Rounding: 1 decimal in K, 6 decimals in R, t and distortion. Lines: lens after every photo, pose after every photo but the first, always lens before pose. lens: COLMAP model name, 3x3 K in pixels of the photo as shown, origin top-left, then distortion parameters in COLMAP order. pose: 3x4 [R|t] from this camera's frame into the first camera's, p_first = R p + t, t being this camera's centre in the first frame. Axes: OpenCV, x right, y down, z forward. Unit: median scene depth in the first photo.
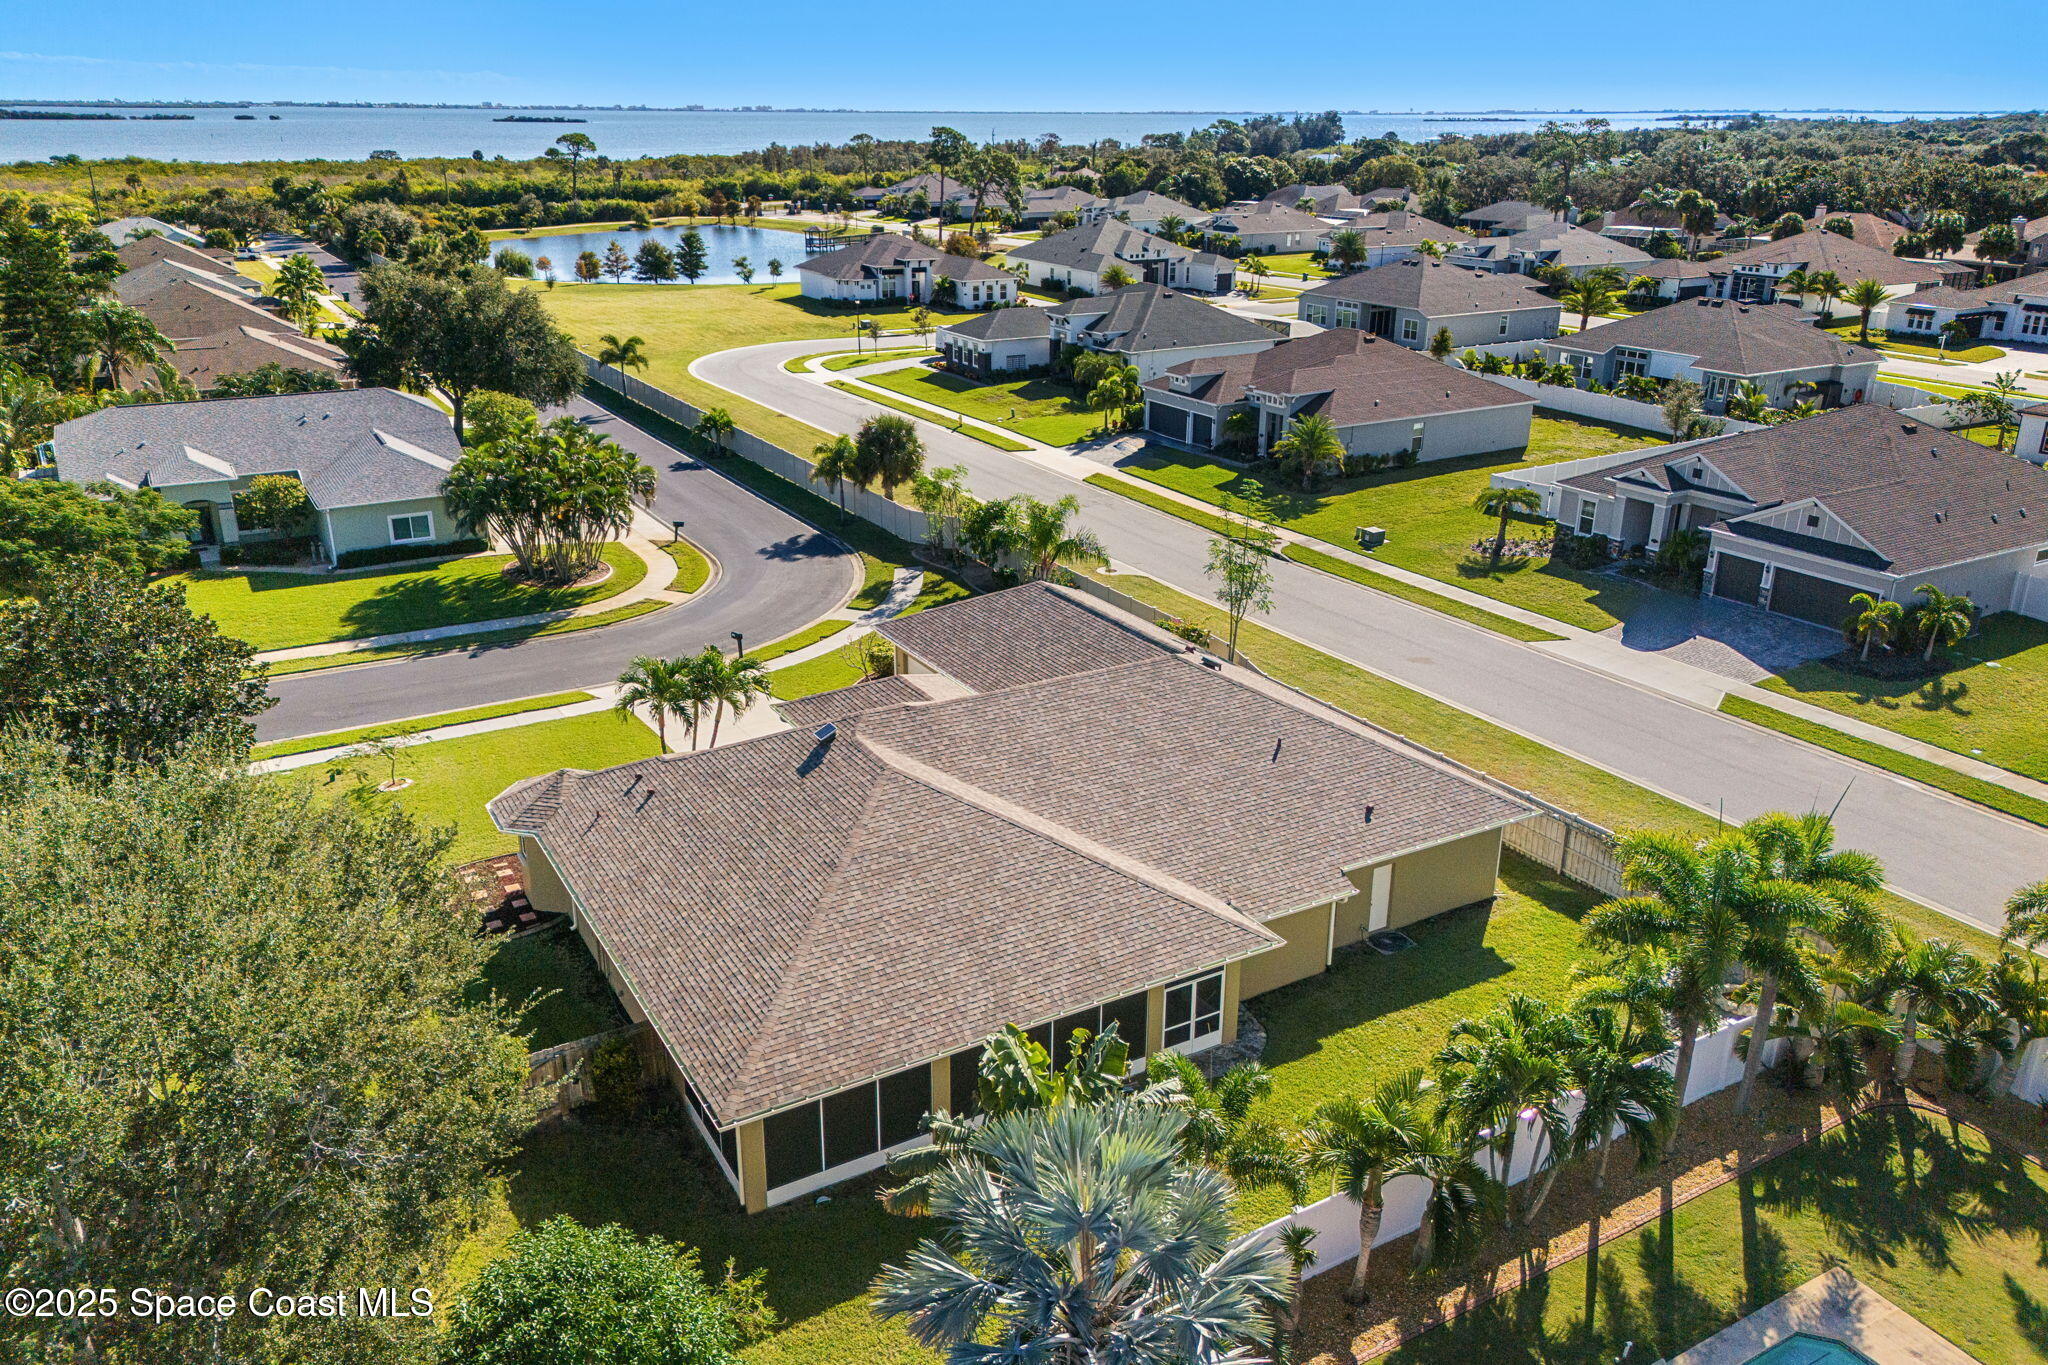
lens RADIAL K [[1516.1, 0, 1024.0], [0, 1516.1, 682.5], [0, 0, 1]] dist [0.073572, -0.070327]
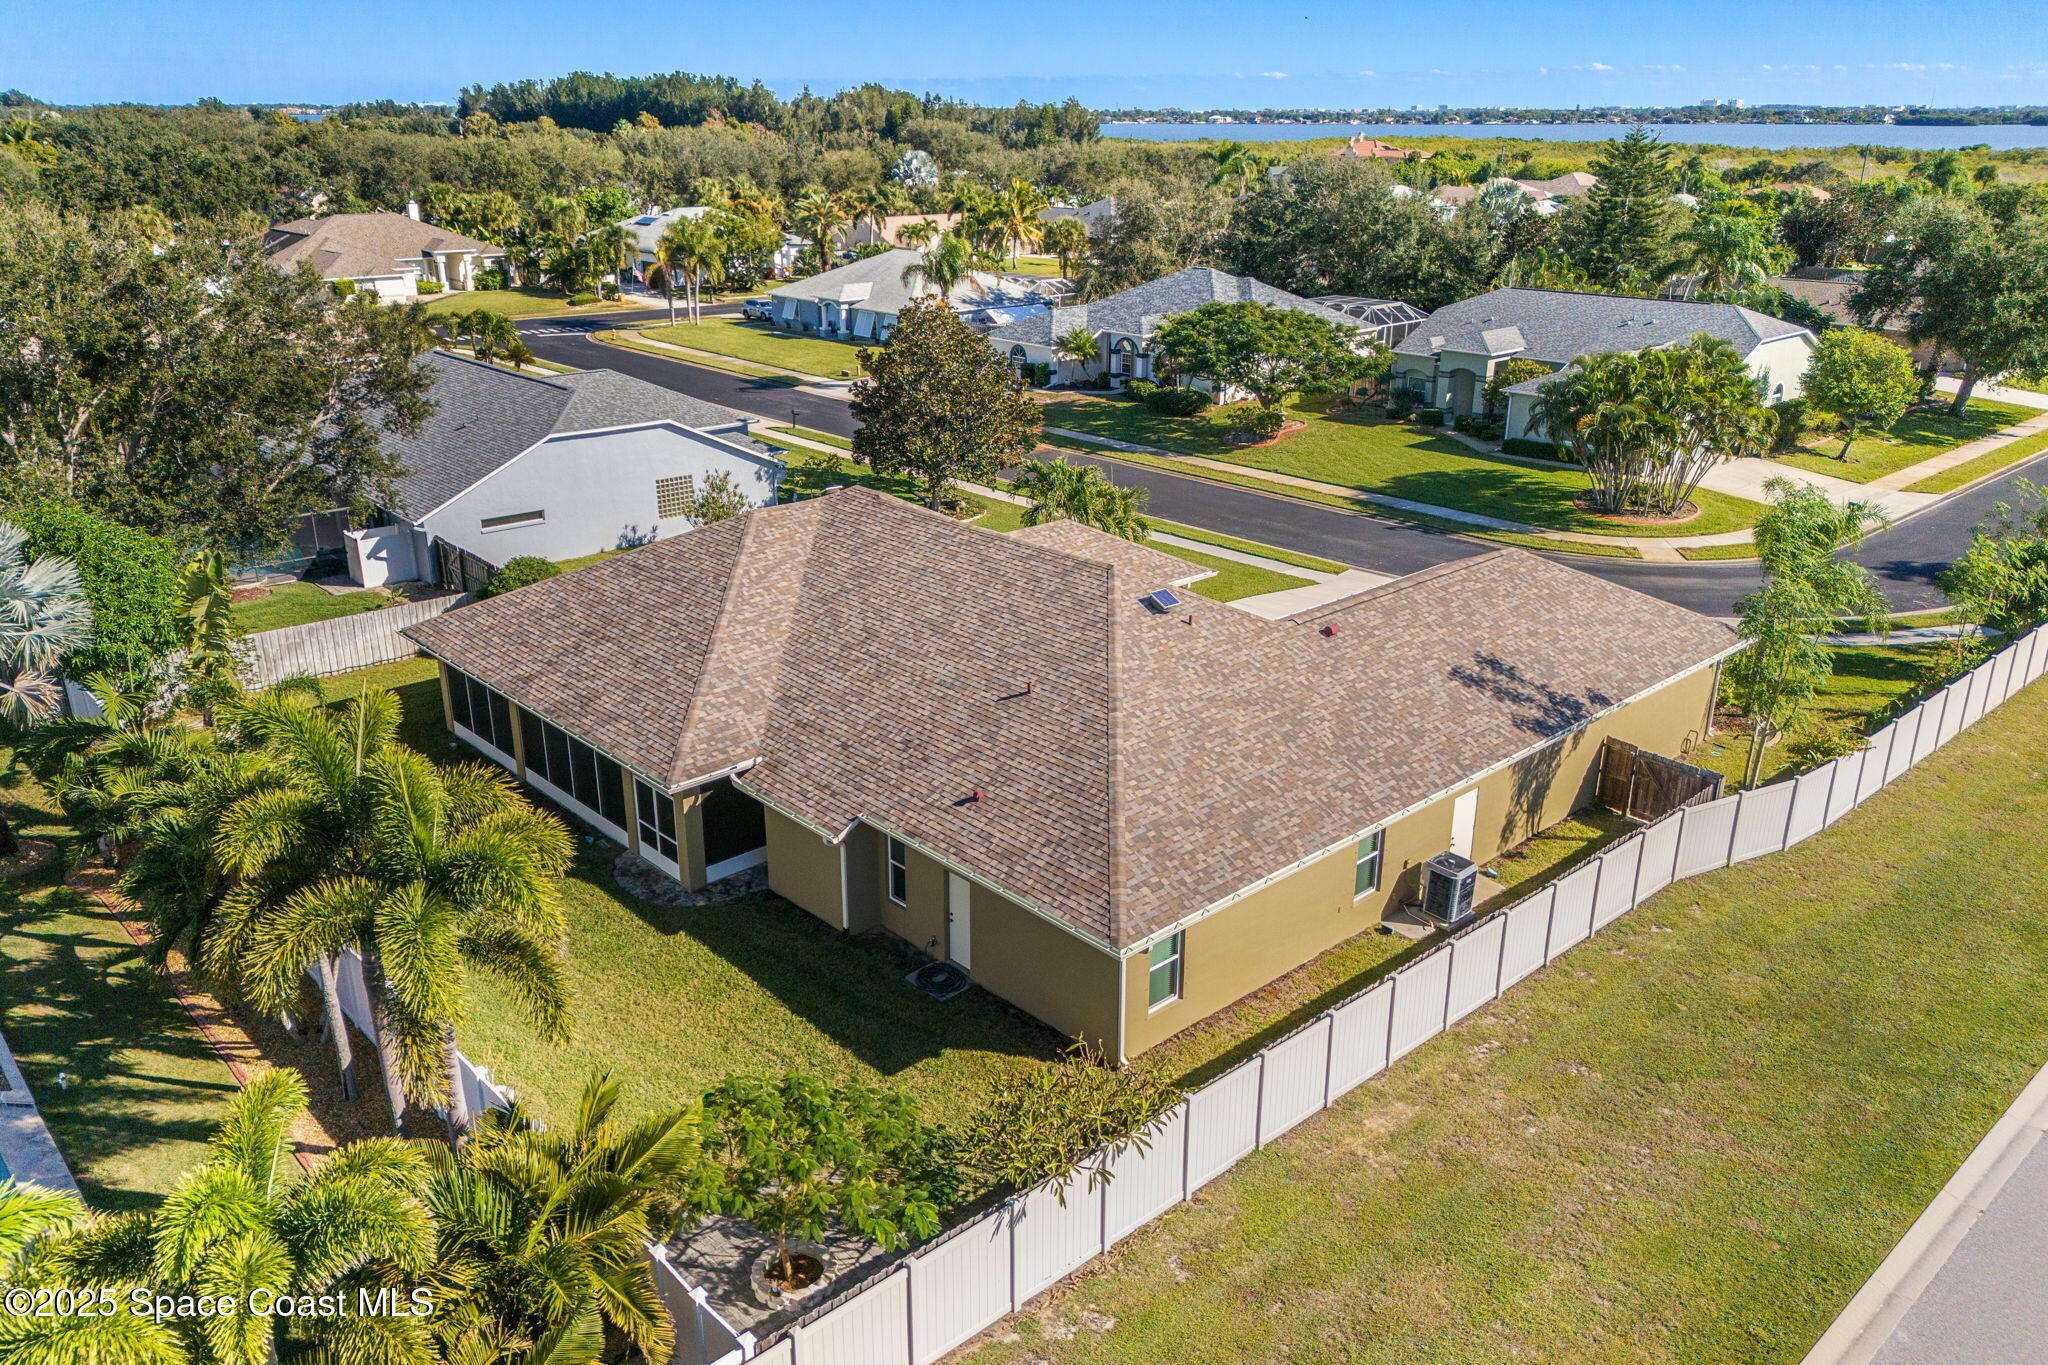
lens RADIAL K [[1516.1, 0, 1024.0], [0, 1516.1, 682.5], [0, 0, 1]] dist [0.073572, -0.070327]
pose [[0.215730, 0.336725, -0.916557, 0.488409], [-0.344014, 0.904686, 0.251393, -0.084603], [0.913846, 0.261075, 0.311006, 0.444593]]
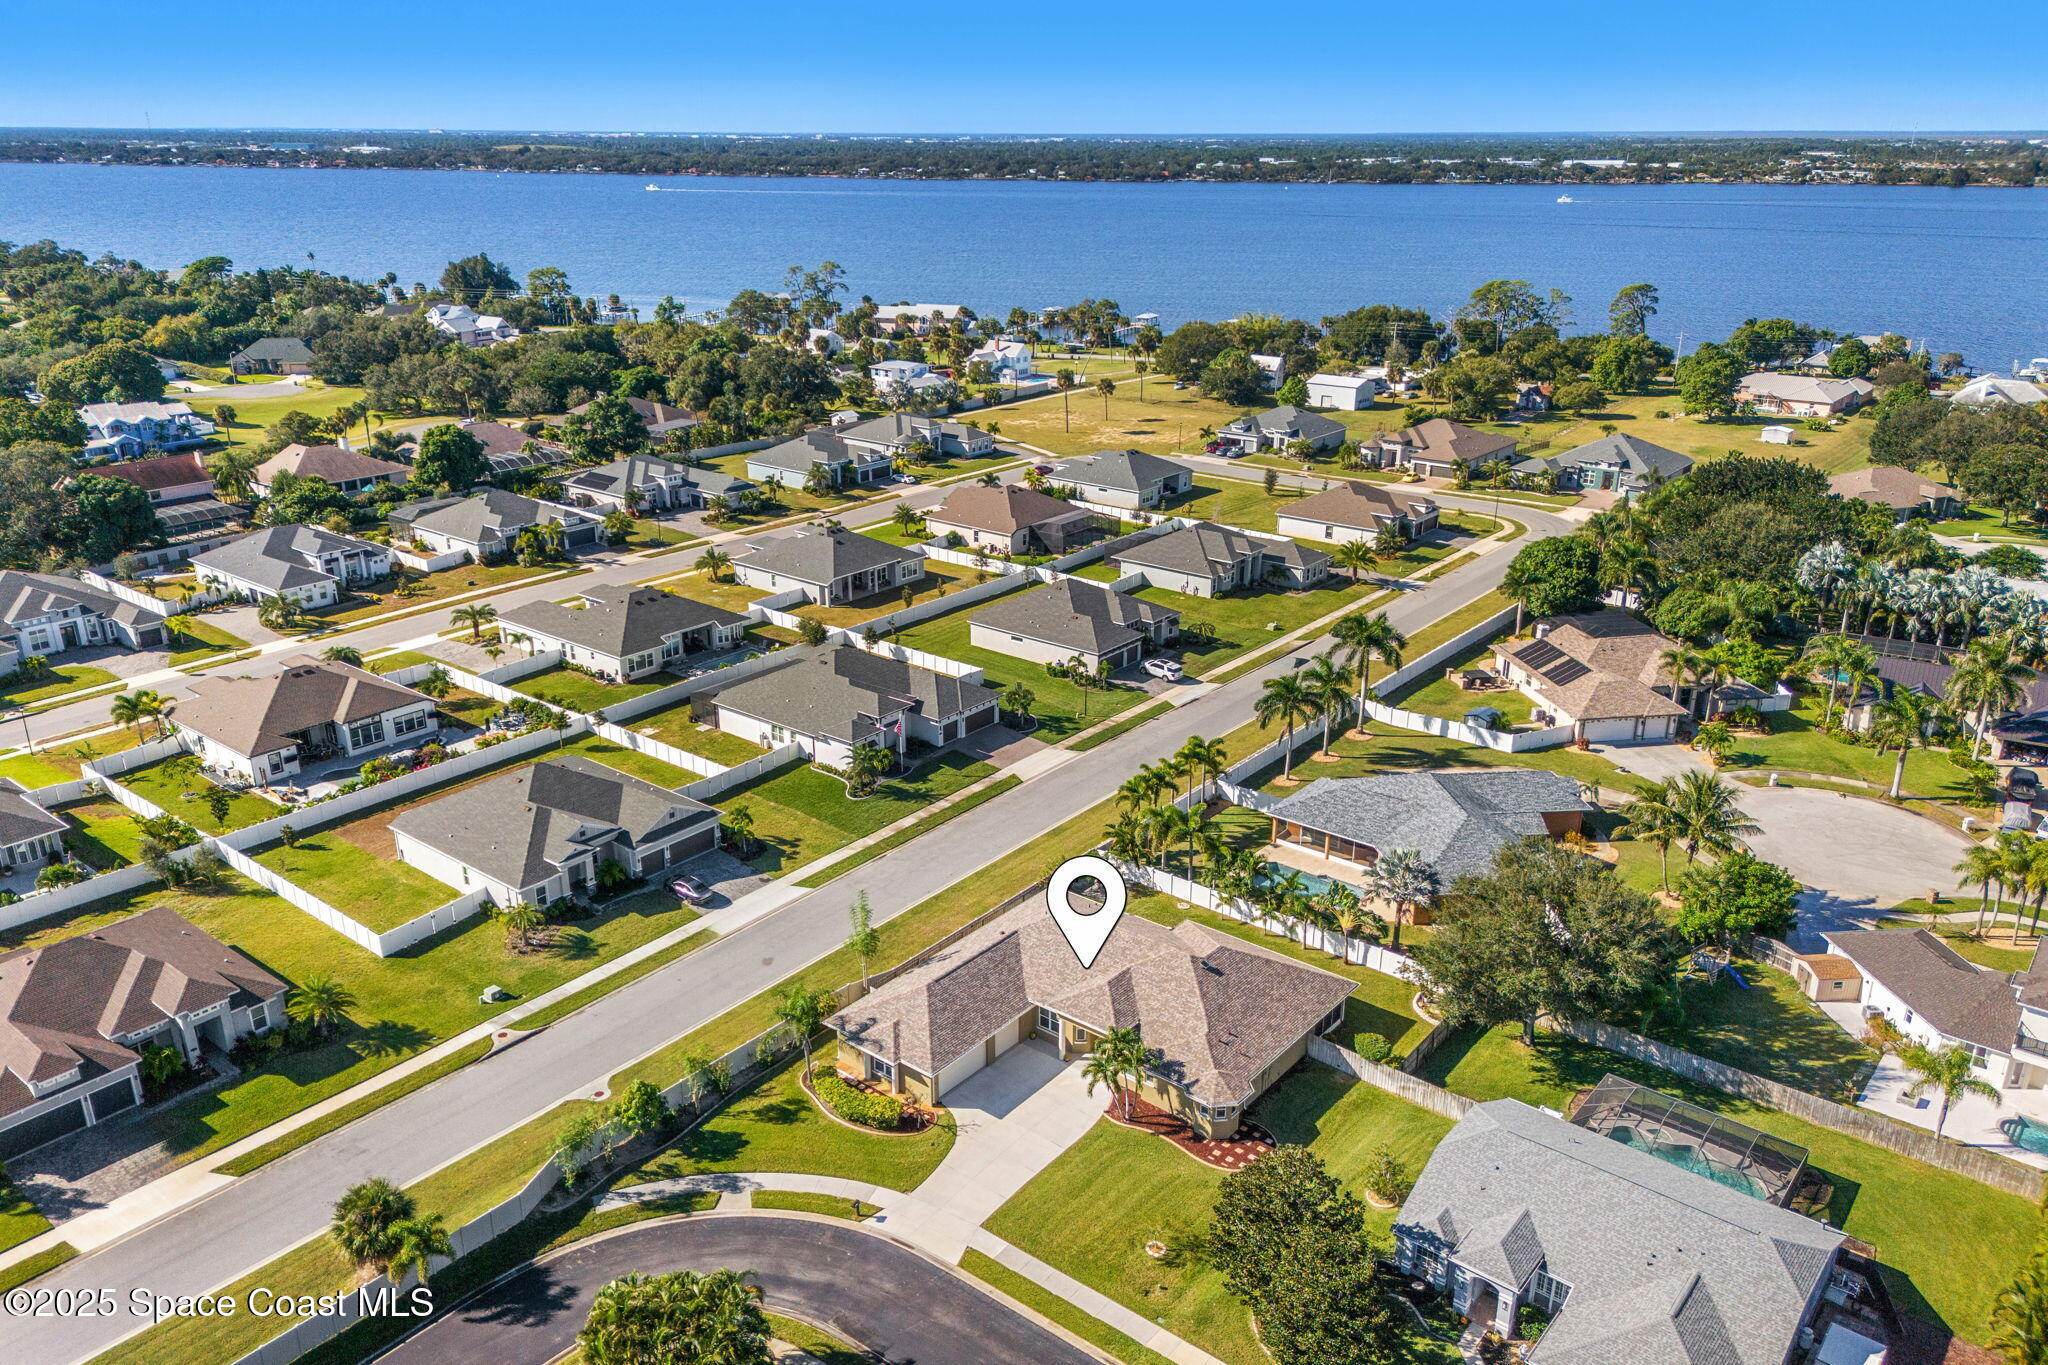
lens RADIAL K [[1516.1, 0, 1024.0], [0, 1516.1, 682.5], [0, 0, 1]] dist [0.073572, -0.070327]
pose [[-0.358634, -0.323437, 0.875654, -1.124254], [0.321969, 0.837631, 0.441259, -0.847692], [-0.876195, 0.440184, -0.196267, 0.833123]]
